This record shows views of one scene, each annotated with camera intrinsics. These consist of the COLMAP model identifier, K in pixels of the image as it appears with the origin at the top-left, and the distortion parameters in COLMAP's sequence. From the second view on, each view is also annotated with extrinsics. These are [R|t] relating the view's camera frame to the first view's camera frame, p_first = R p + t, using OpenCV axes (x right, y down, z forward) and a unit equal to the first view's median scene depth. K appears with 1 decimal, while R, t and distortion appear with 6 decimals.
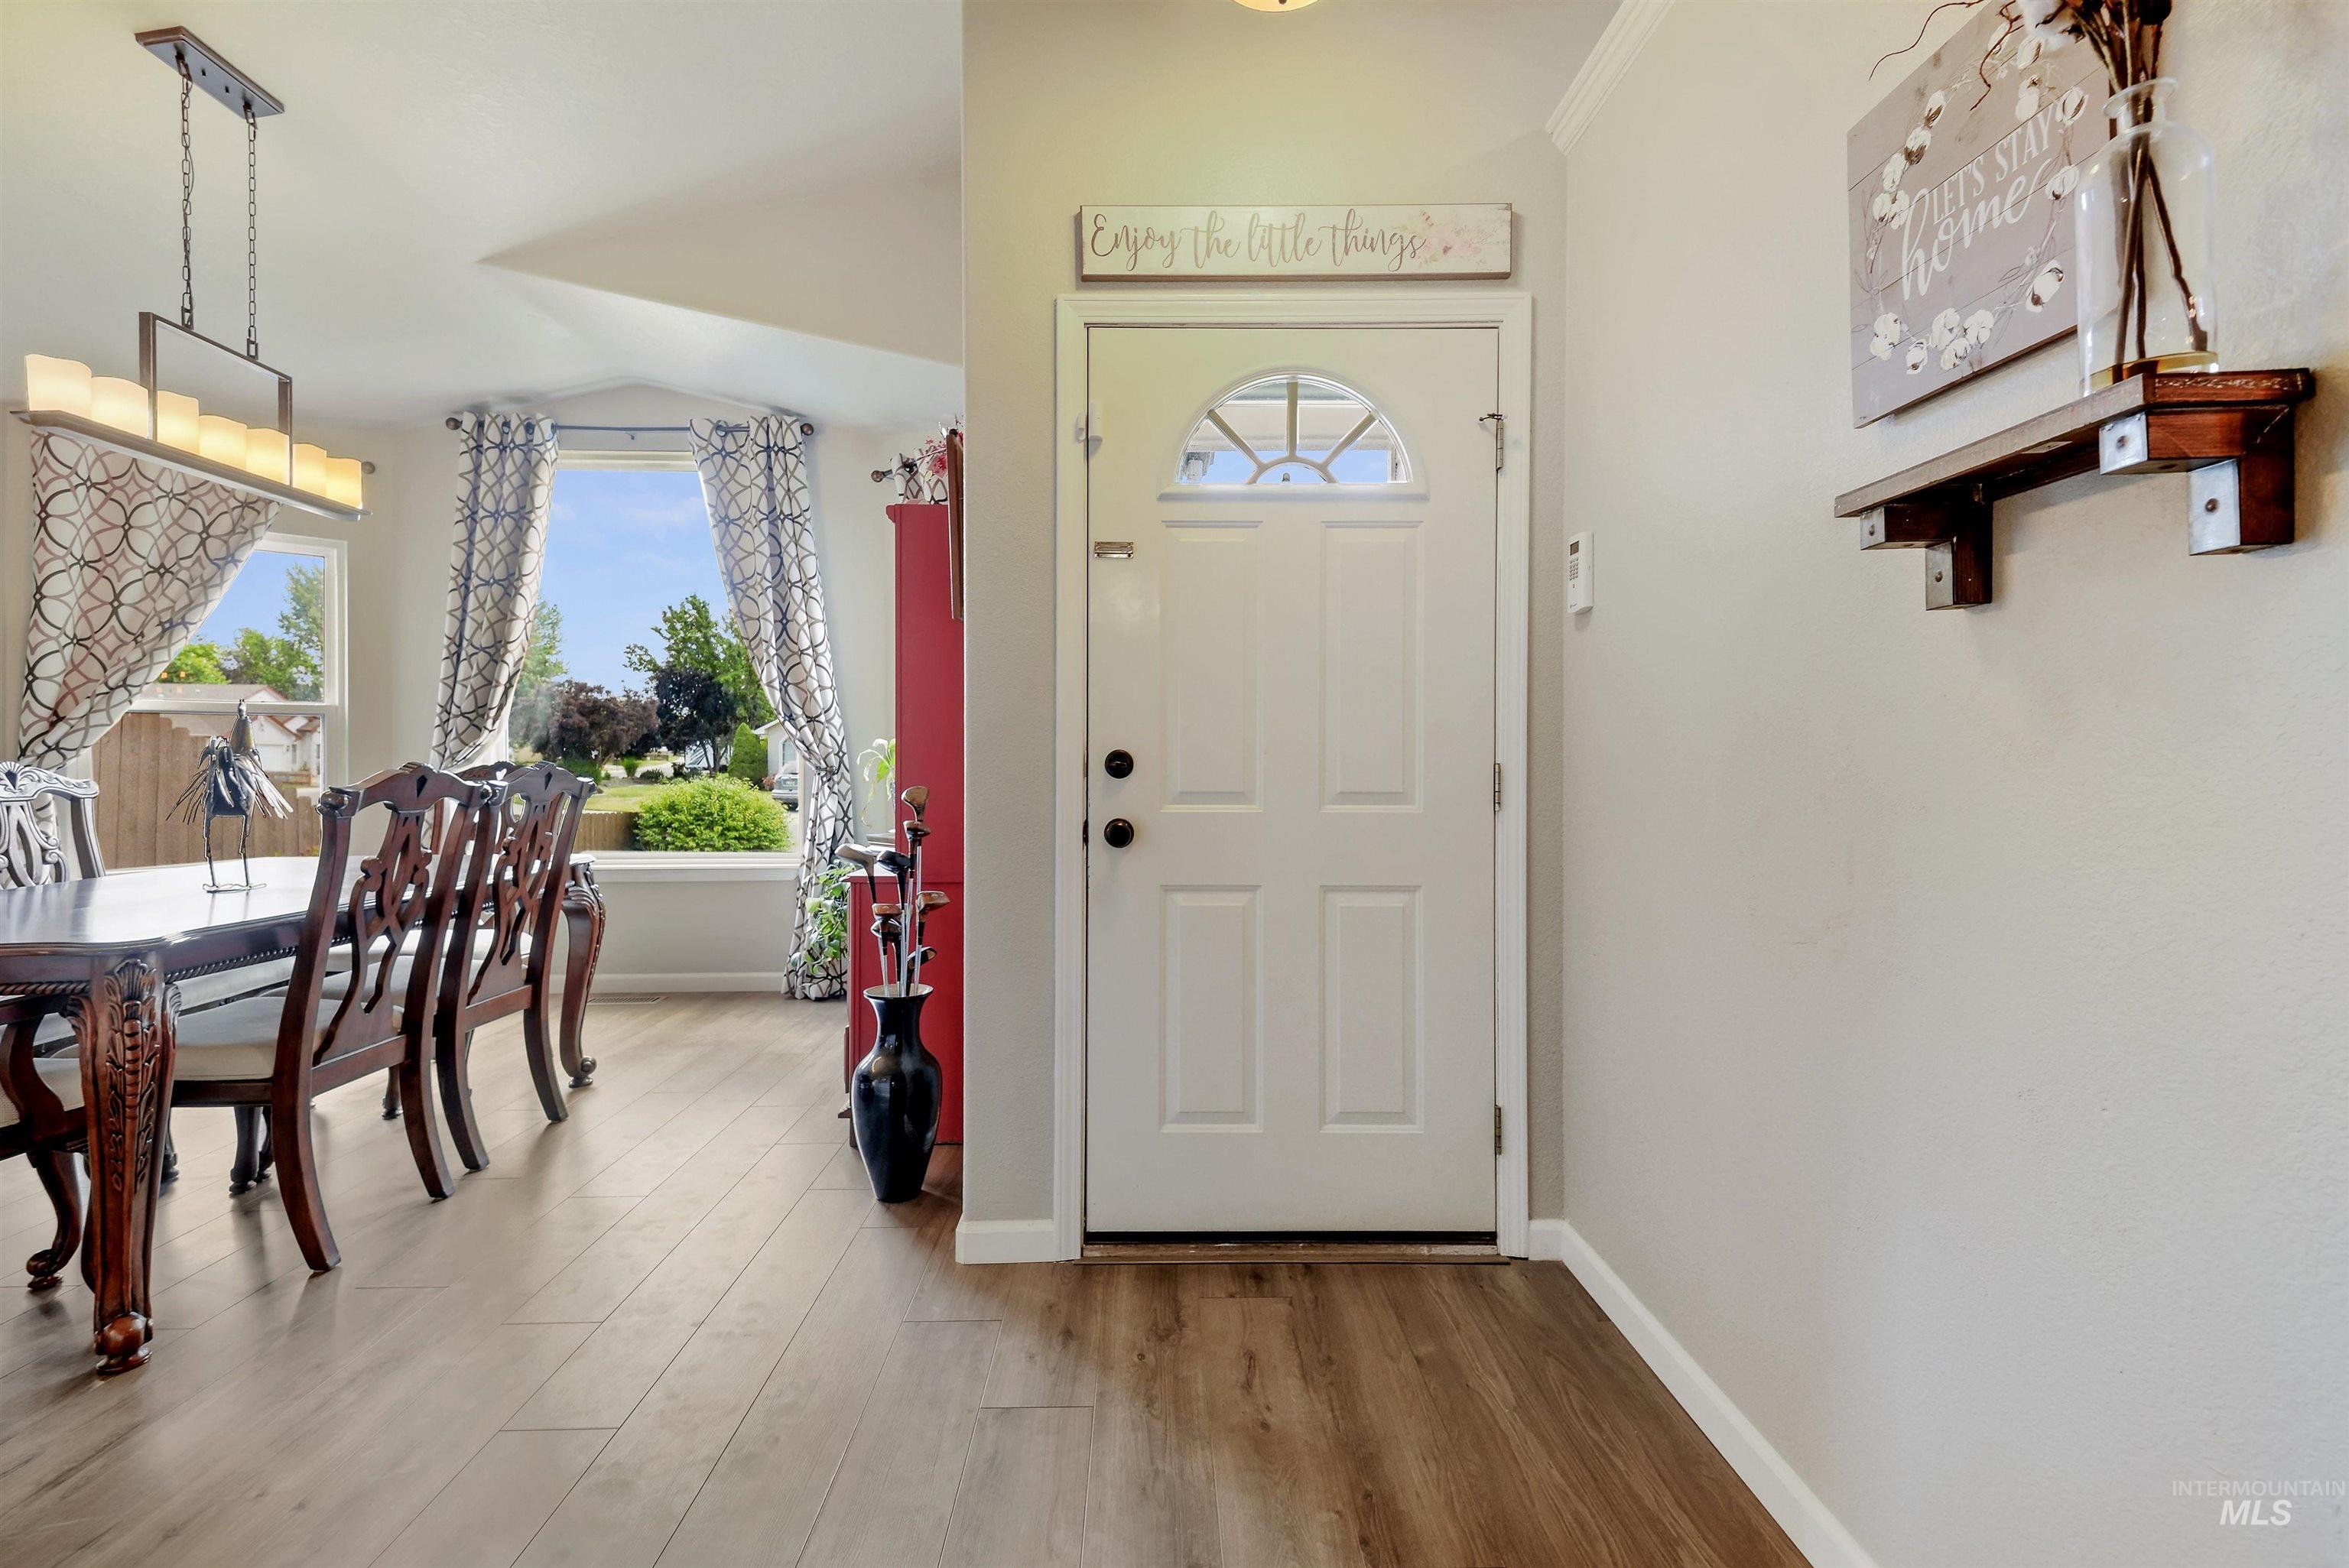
lens RADIAL K [[1115.7, 0, 1172.8], [0, 1115.7, 771.0], [0, 0, 1]] dist [-0.003348, -0.002504]
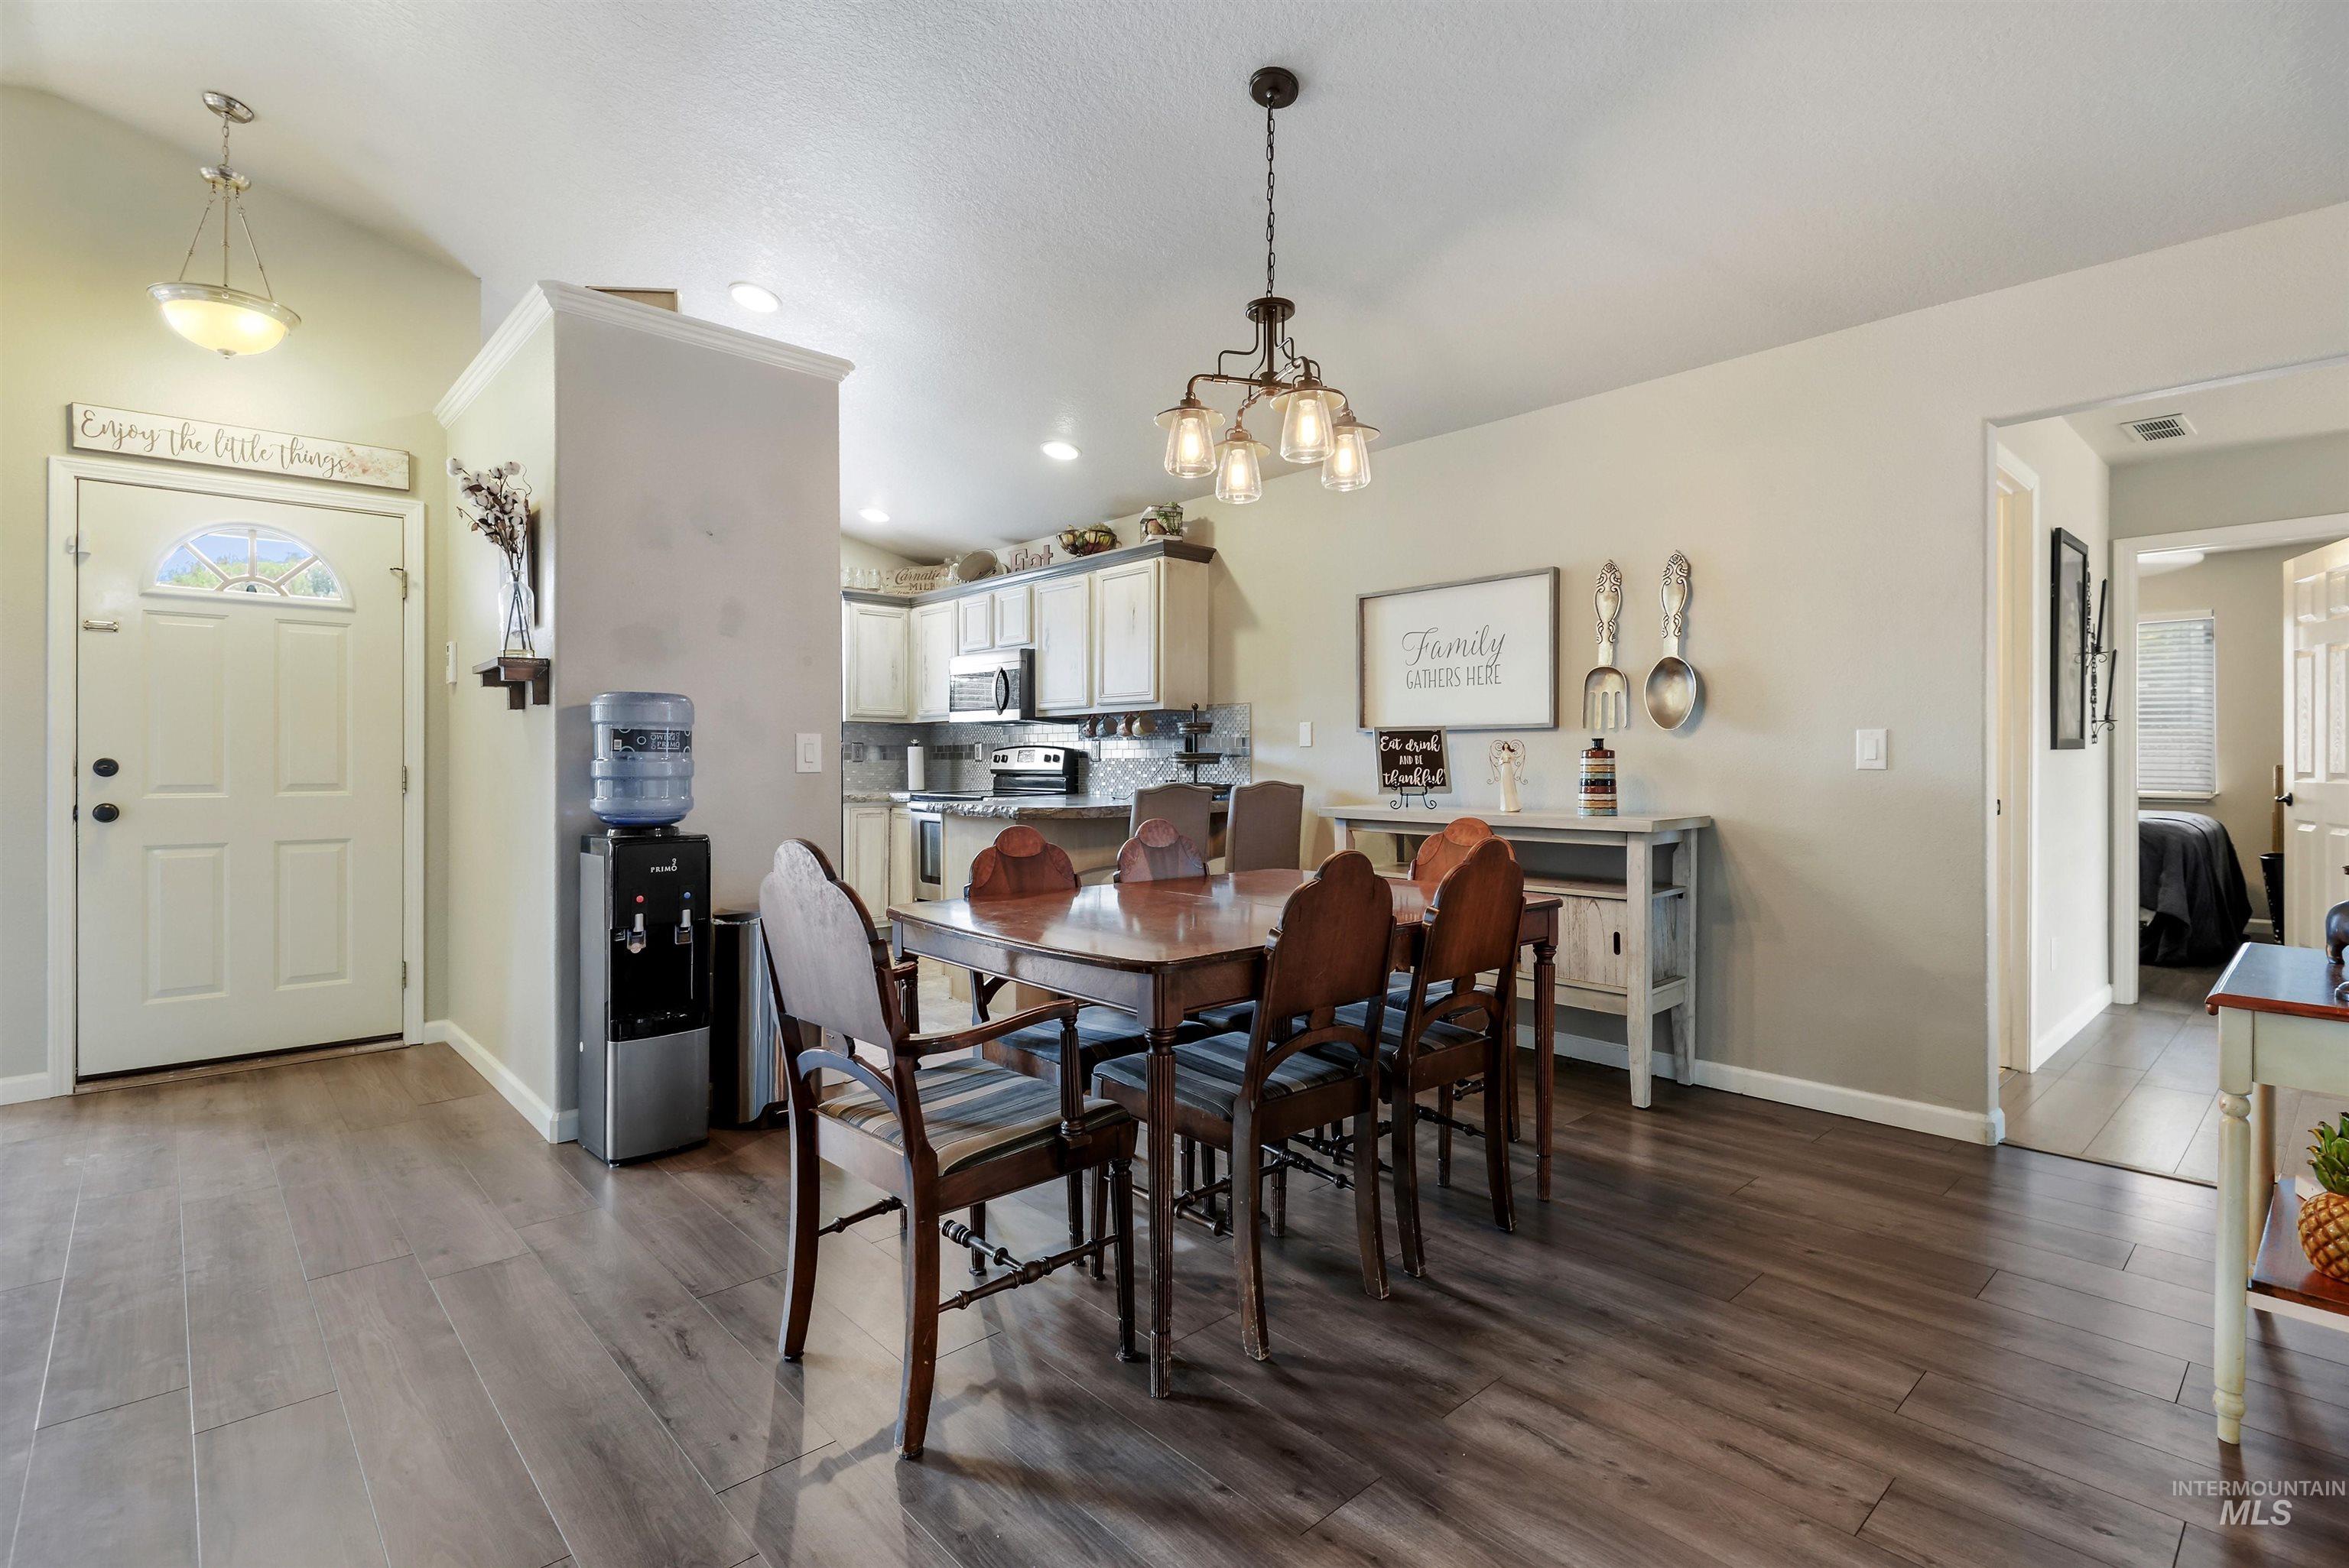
lens RADIAL K [[1115.7, 0, 1184.2], [0, 1115.7, 761.8], [0, 0, 1]] dist [-0.003348, -0.002504]
pose [[0.744472, -0.002253, 0.667649, 0.037050], [0.011483, 0.999890, -0.009431, 0.017506], [-0.667554, 0.014687, 0.744416, -1.130943]]
